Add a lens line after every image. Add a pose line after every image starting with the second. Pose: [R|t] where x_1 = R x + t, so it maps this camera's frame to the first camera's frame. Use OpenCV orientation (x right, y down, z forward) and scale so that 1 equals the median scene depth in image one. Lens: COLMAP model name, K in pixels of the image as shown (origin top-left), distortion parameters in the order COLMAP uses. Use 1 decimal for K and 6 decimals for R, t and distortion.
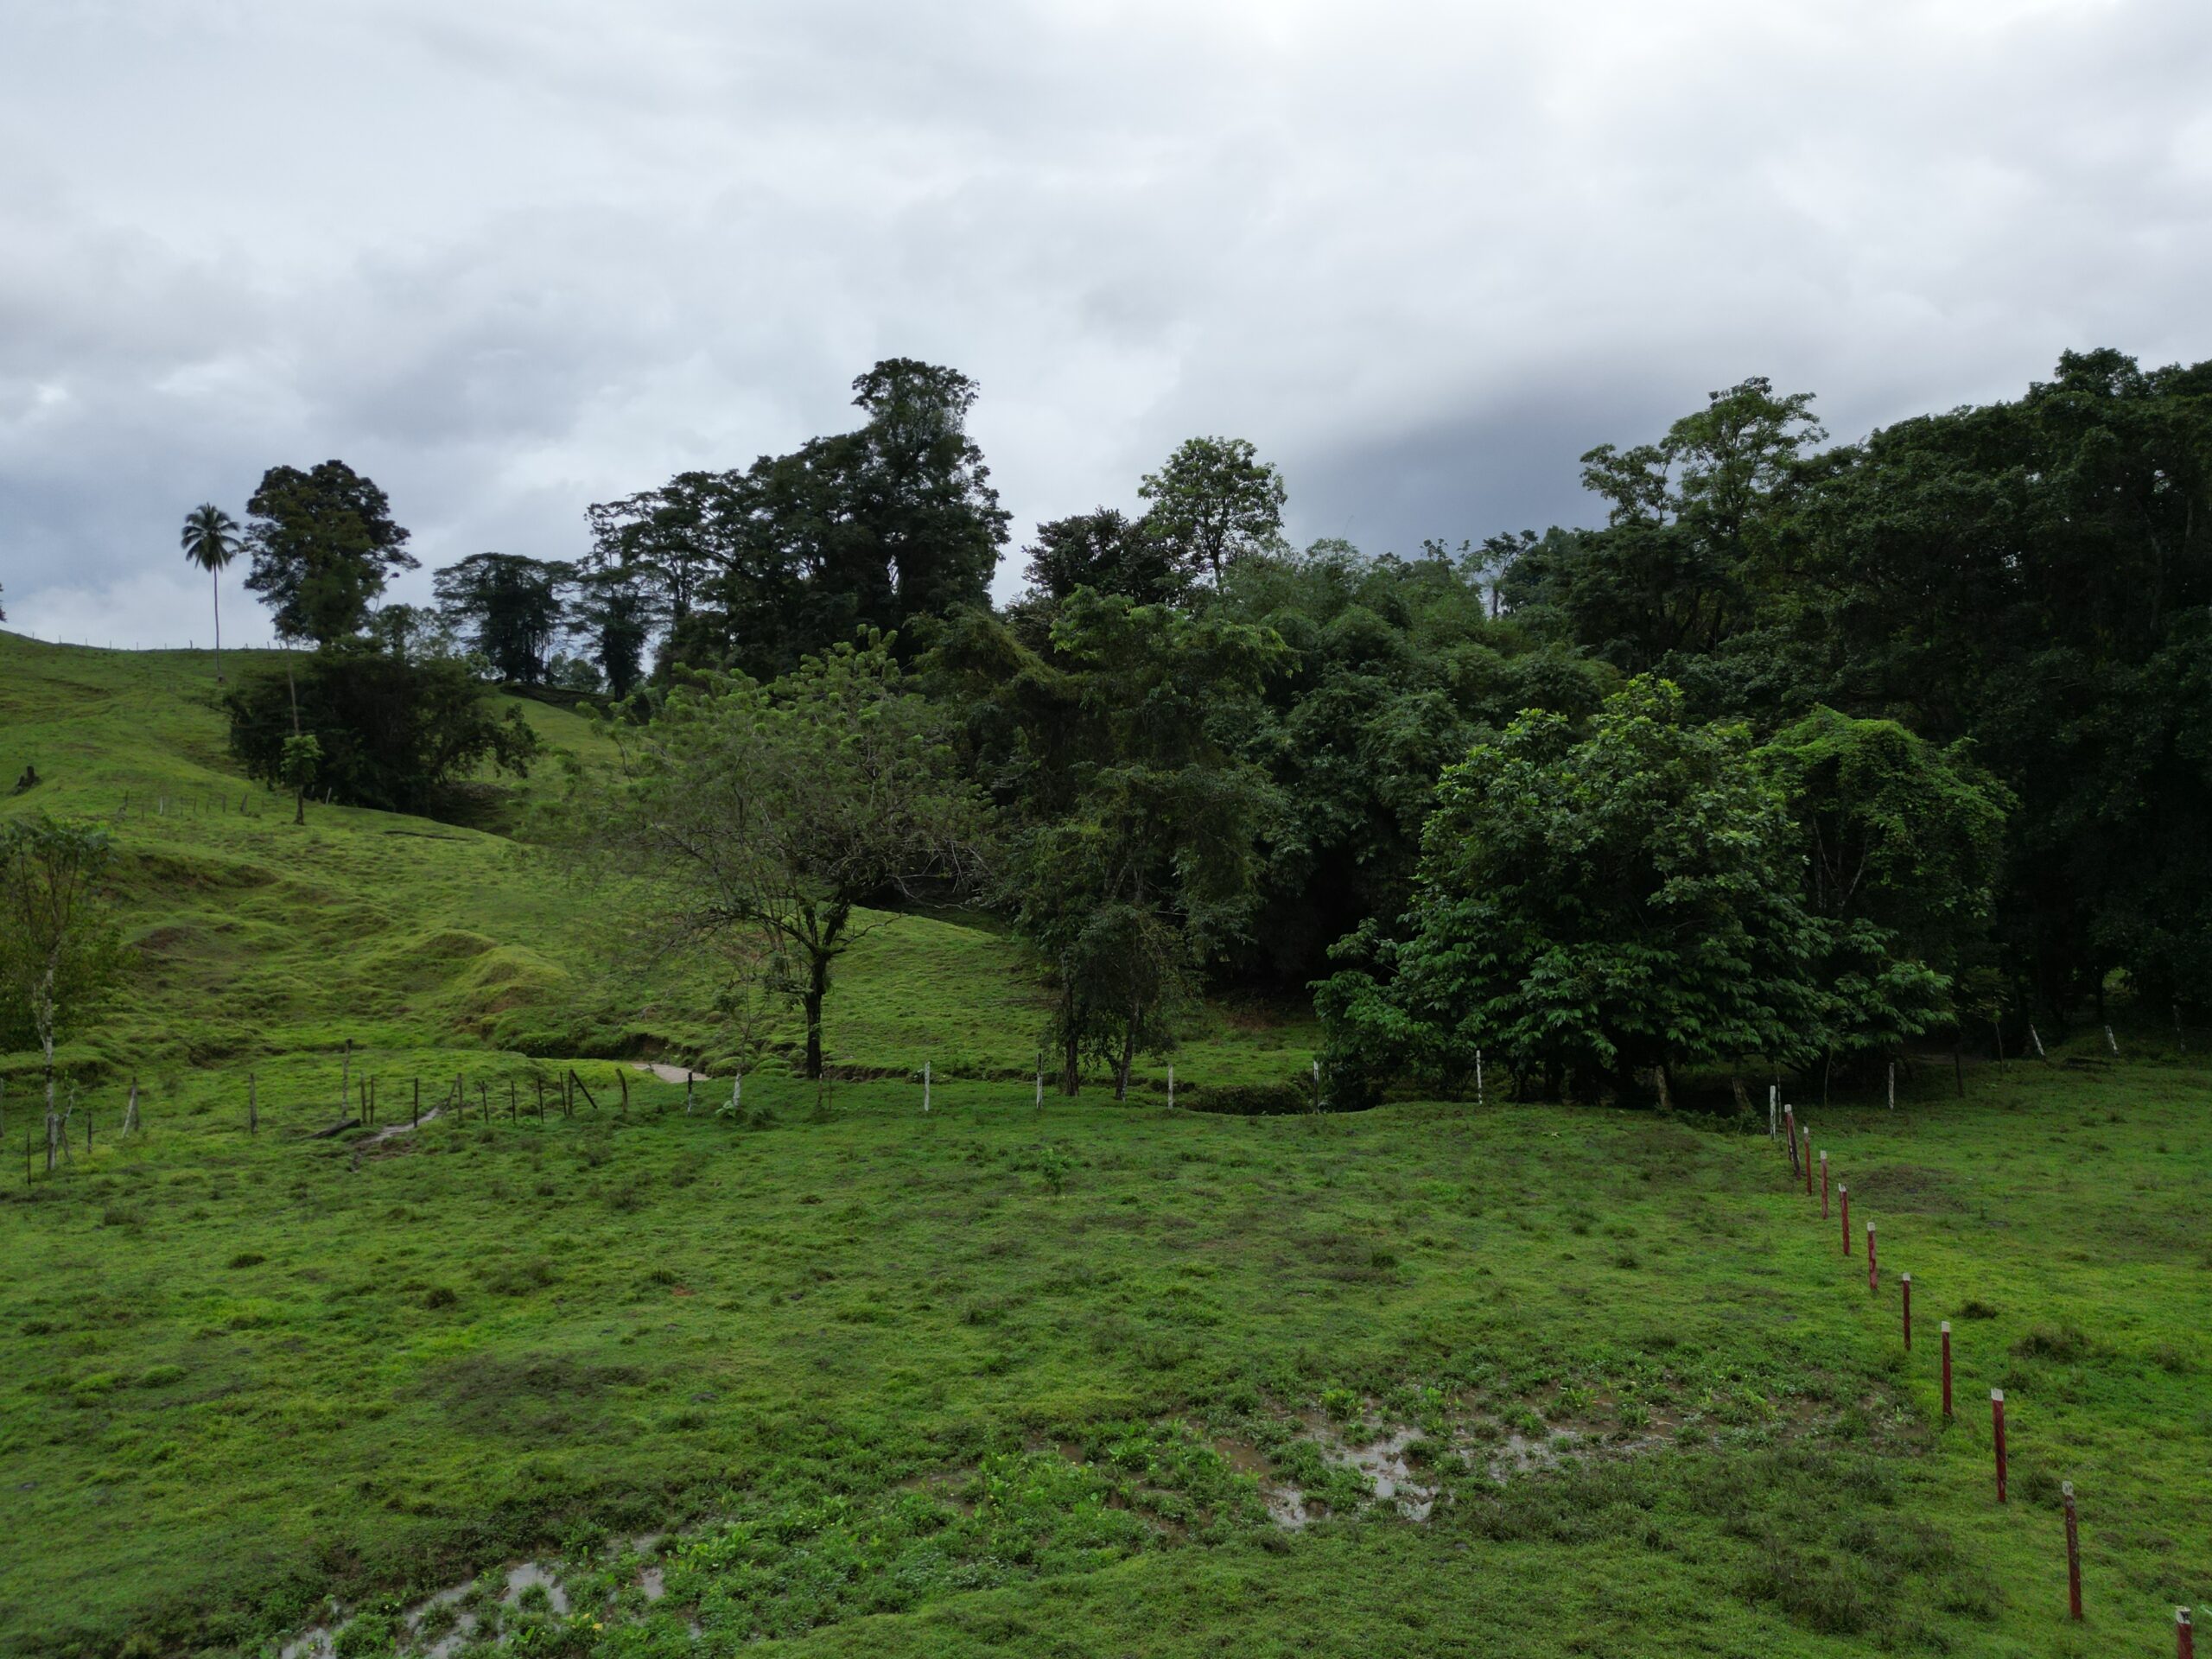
lens RADIAL K [[1625.6, 0, 1106.0], [0, 1625.6, 829.5], [0, 0, 1]] dist [0.080761, -0.076982]
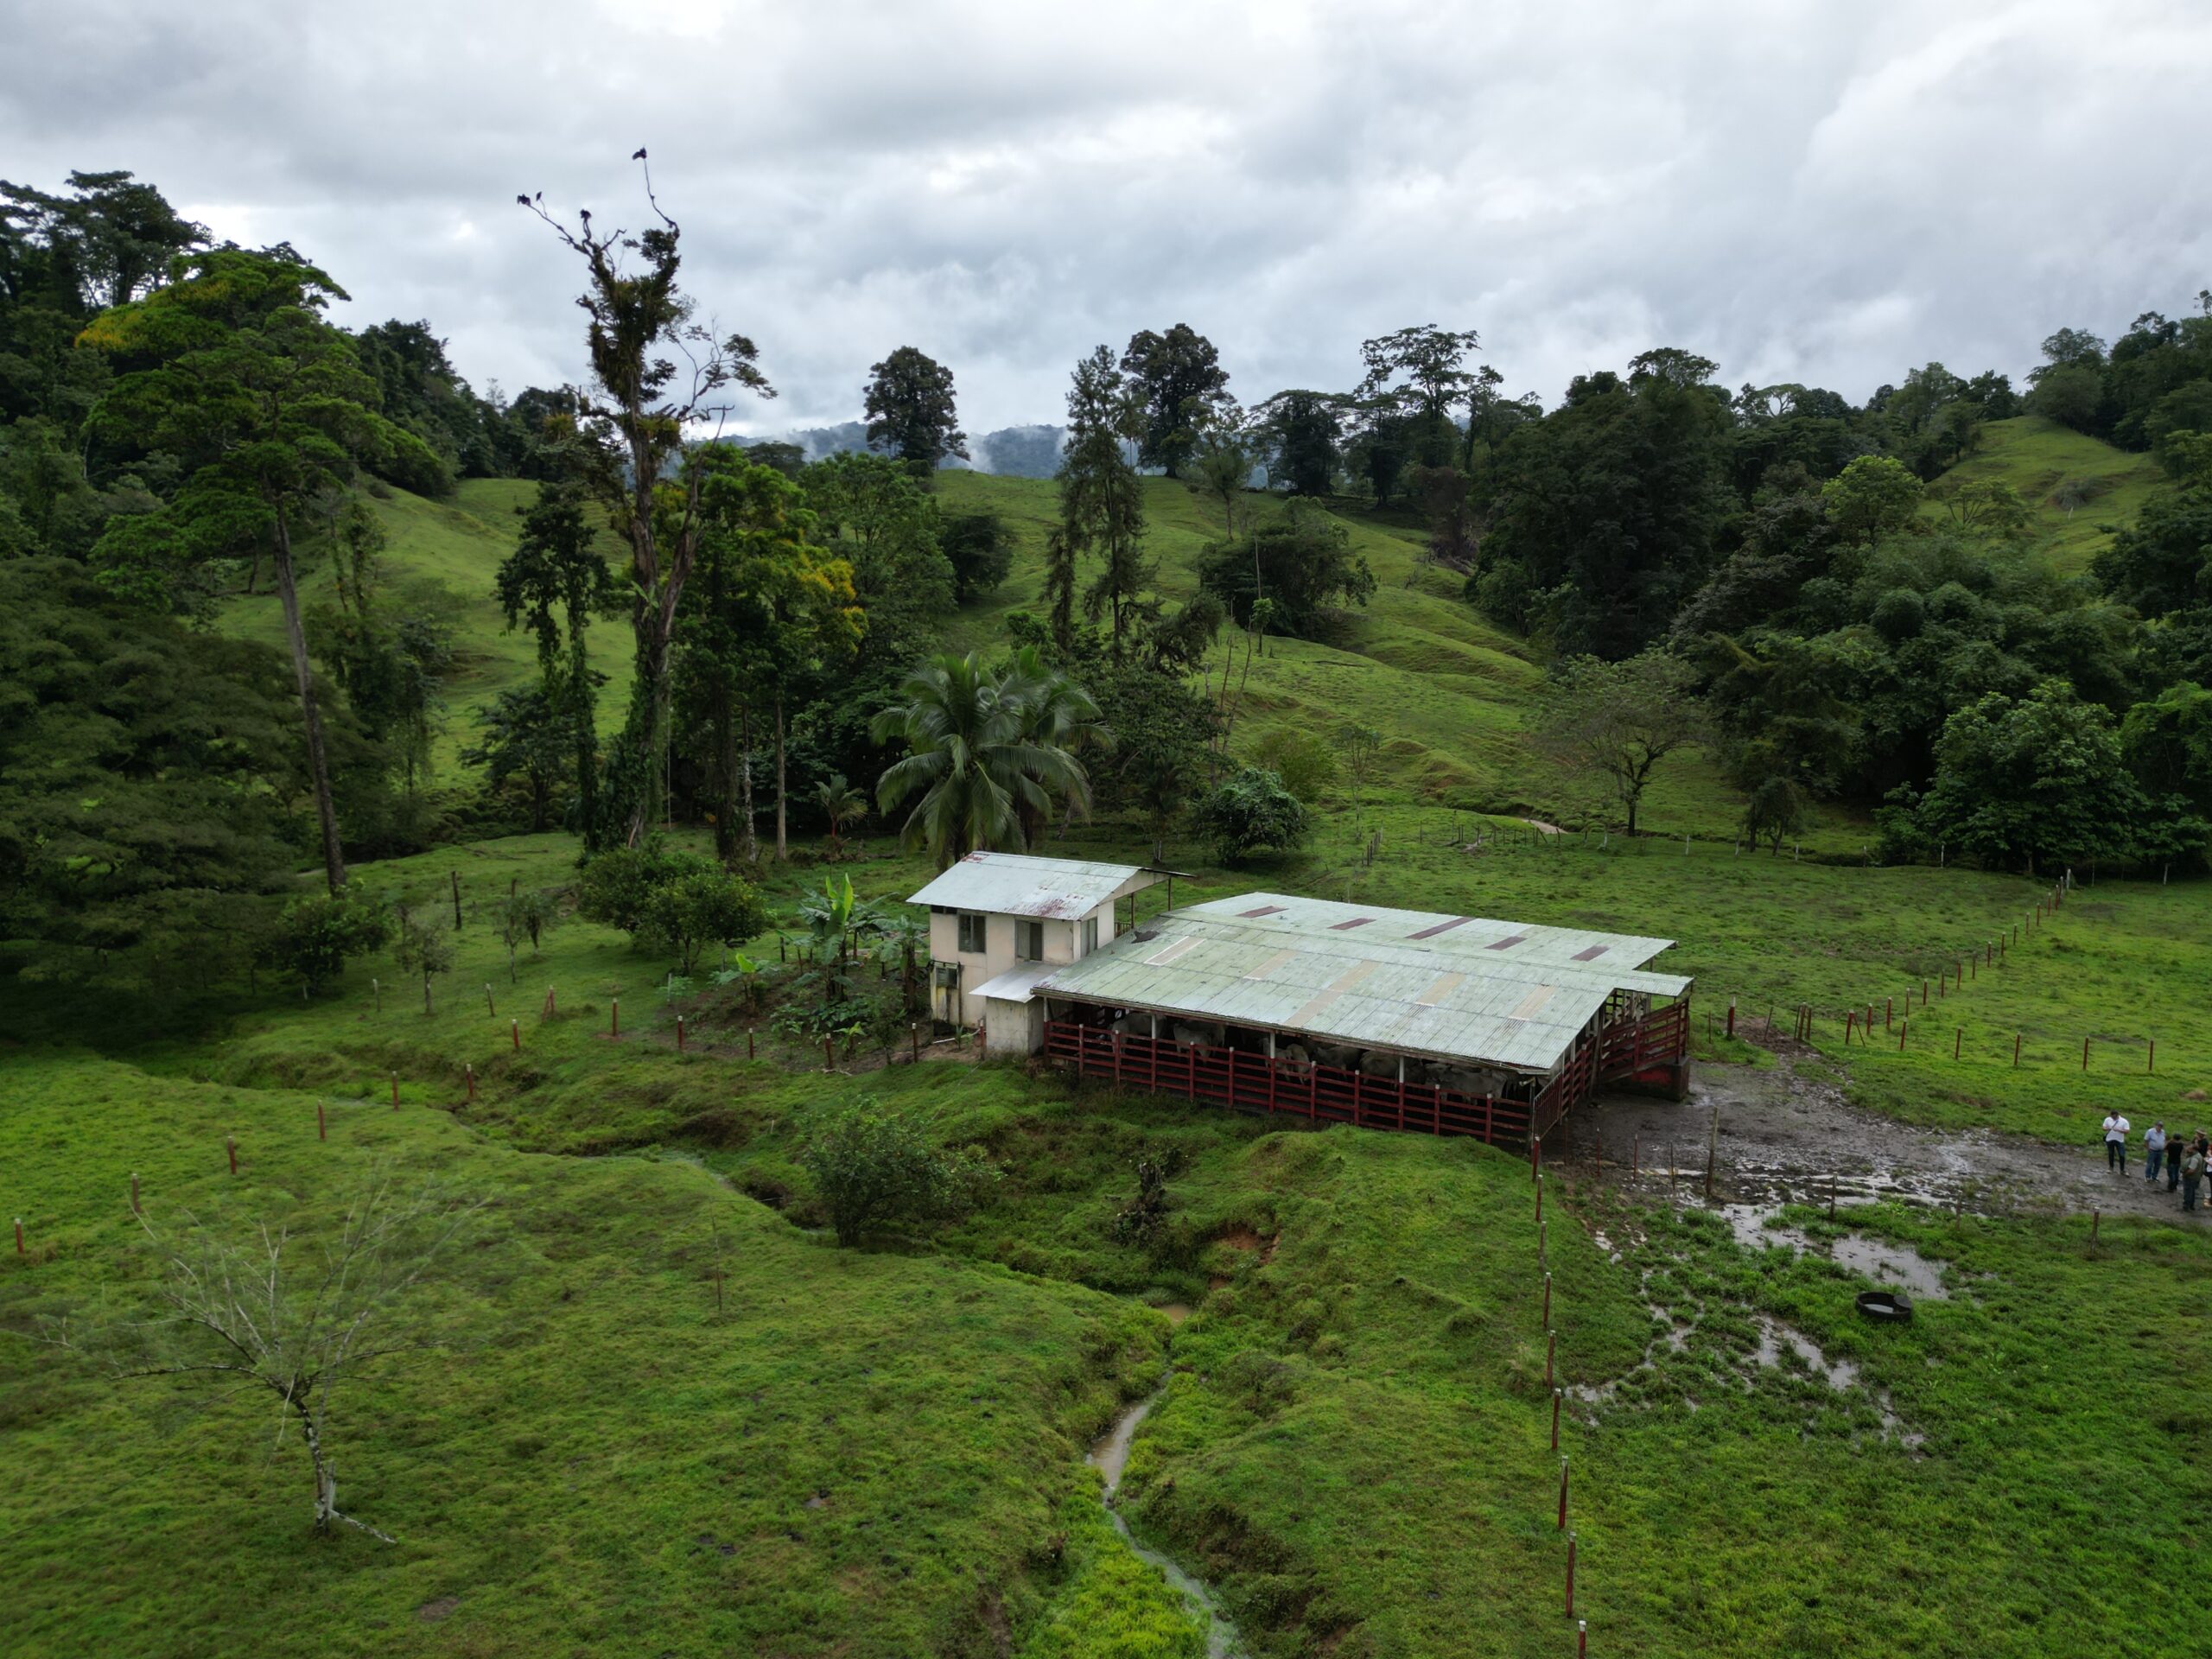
lens RADIAL K [[1625.6, 0, 1106.0], [0, 1625.6, 829.5], [0, 0, 1]] dist [0.080761, -0.076982]
pose [[0.919857, 0.066005, -0.386660, 0.025200], [-0.000414, 0.985904, 0.167314, -0.183498], [0.392253, -0.153744, 0.906918, -1.045357]]
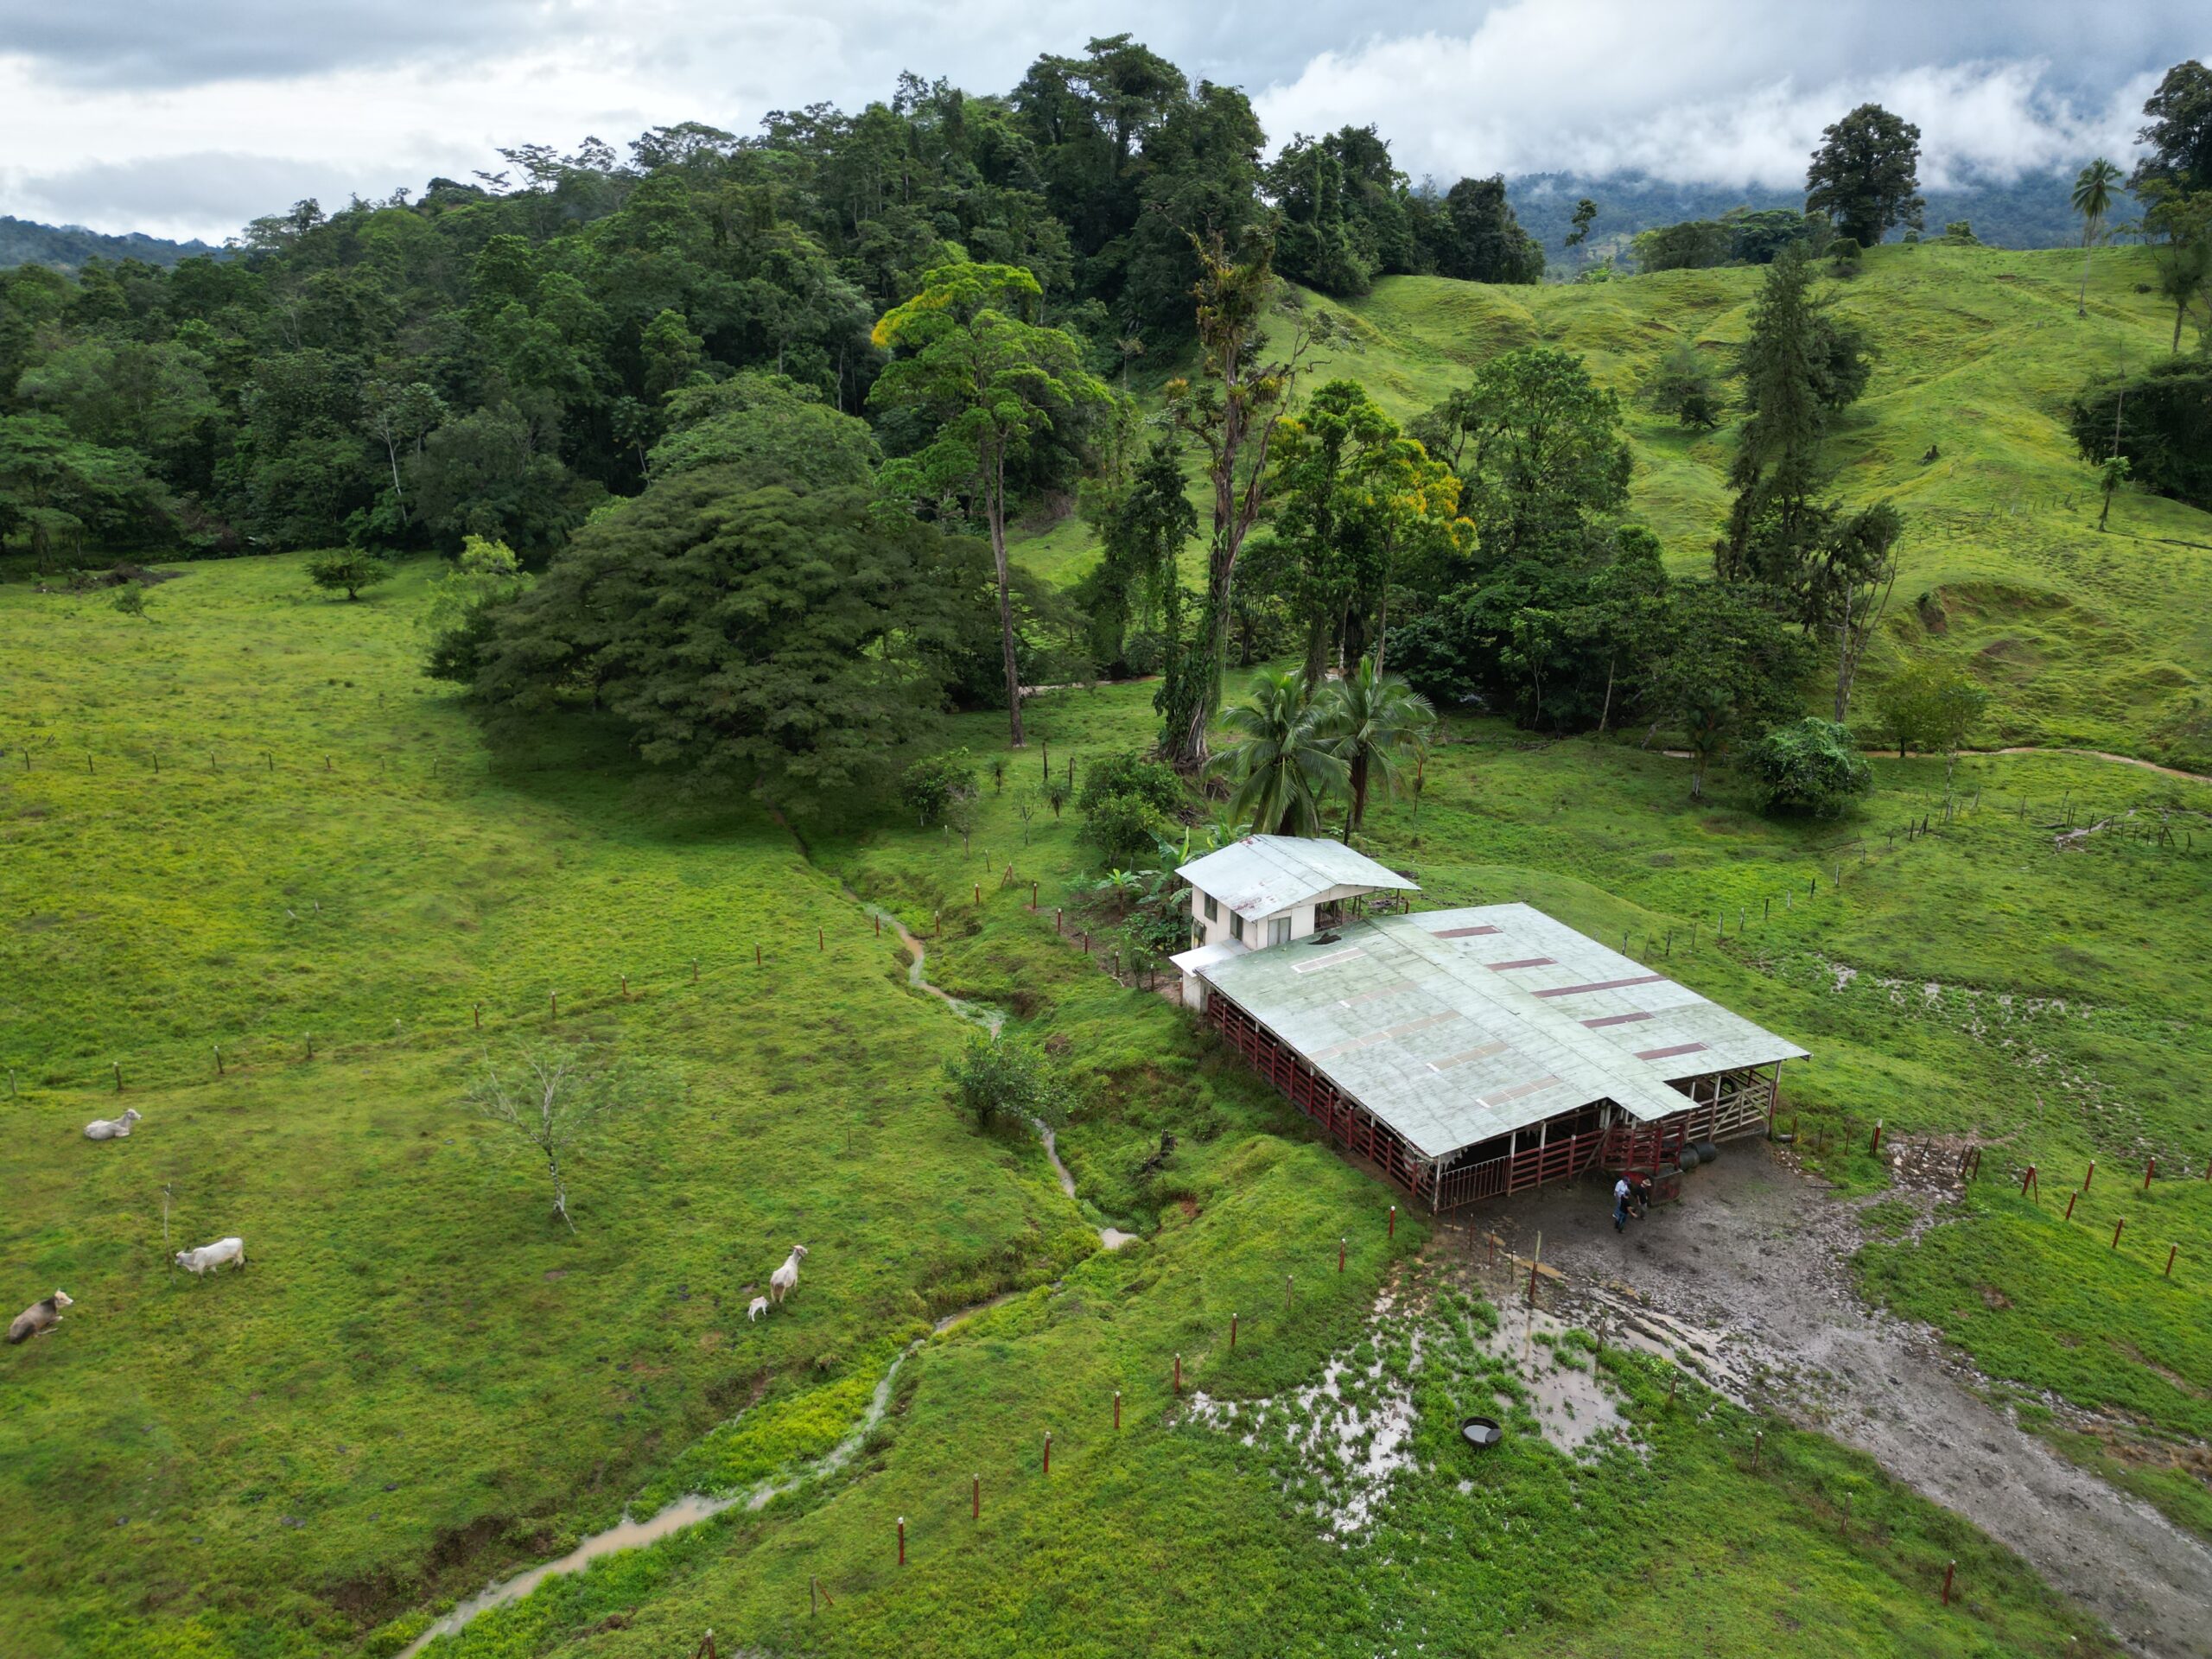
lens RADIAL K [[1556.3, 0, 1108.3], [0, 1556.3, 823.1], [0, 0, 1]] dist [0.065787, -0.058391]
pose [[0.529546, 0.280691, -0.800496, 0.434712], [0.003799, 0.942874, 0.333128, -0.396441], [0.848272, -0.179448, 0.498229, -0.886653]]
